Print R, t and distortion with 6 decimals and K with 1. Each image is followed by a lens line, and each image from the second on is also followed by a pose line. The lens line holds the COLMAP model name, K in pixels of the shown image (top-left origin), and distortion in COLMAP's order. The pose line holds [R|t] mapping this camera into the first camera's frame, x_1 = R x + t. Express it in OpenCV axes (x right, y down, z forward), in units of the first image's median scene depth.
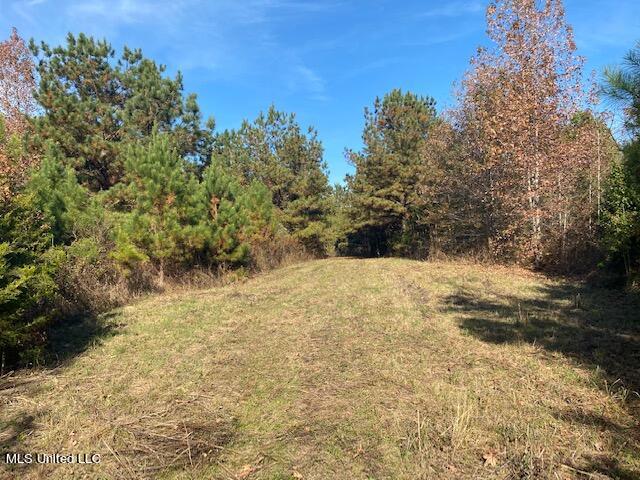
lens RADIAL K [[484.4, 0, 319.8], [0, 484.4, 238.3], [0, 0, 1]] dist [-0.003373, -0.000927]
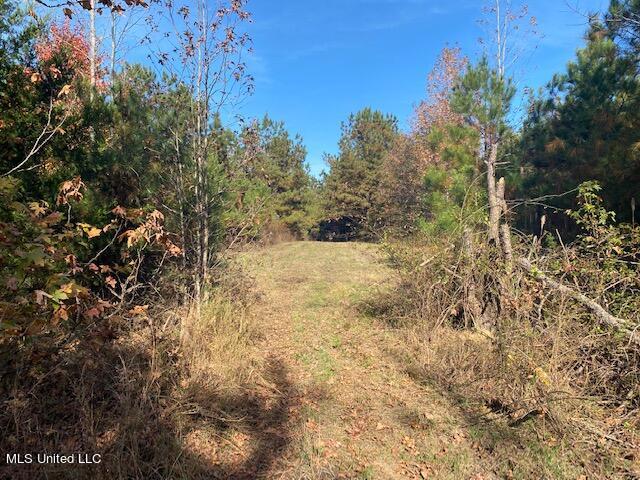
lens RADIAL K [[484.4, 0, 319.7], [0, 484.4, 240.3], [0, 0, 1]] dist [-0.003373, -0.000927]
pose [[0.996753, 0.041310, 0.069117, -0.036935], [-0.043521, 0.998578, 0.030785, 0.001583], [-0.067747, -0.033693, 0.997133, -0.255059]]
